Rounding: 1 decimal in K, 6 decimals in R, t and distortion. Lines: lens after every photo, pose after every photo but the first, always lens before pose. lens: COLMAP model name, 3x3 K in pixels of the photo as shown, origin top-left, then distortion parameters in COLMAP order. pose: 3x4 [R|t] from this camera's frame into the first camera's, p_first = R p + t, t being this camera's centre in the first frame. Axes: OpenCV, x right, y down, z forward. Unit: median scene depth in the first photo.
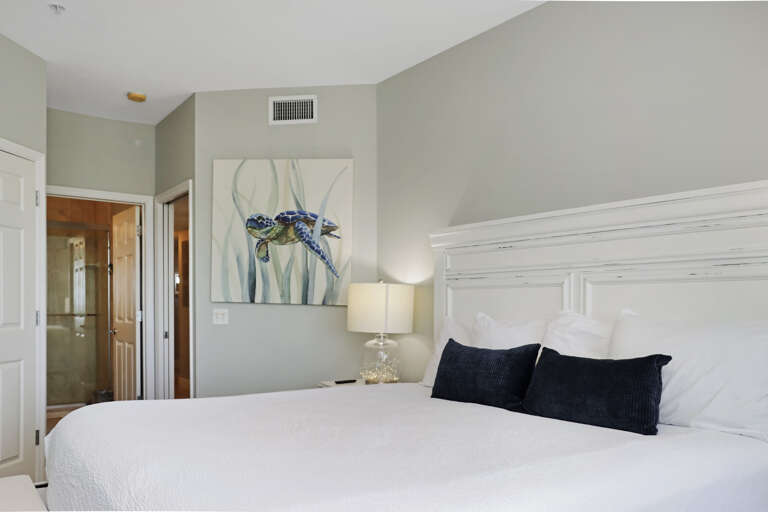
lens RADIAL K [[631.5, 0, 390.2], [0, 631.5, 257.8], [0, 0, 1]] dist [-0.181456, 0.192976]
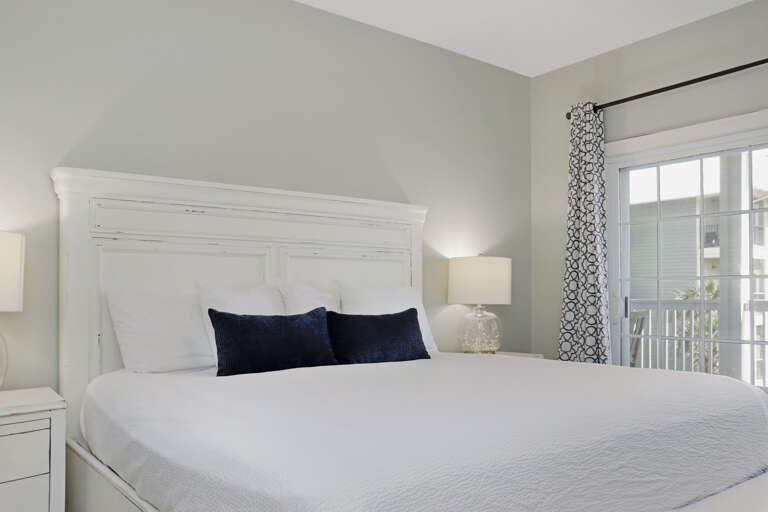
lens RADIAL K [[631.5, 0, 390.2], [0, 631.5, 257.8], [0, 0, 1]] dist [-0.181456, 0.192976]
pose [[-0.040004, 0.026605, 0.998845, -0.855693], [-0.095519, 0.994966, -0.030327, 0.059098], [-0.994623, -0.096621, -0.037262, 0.823197]]
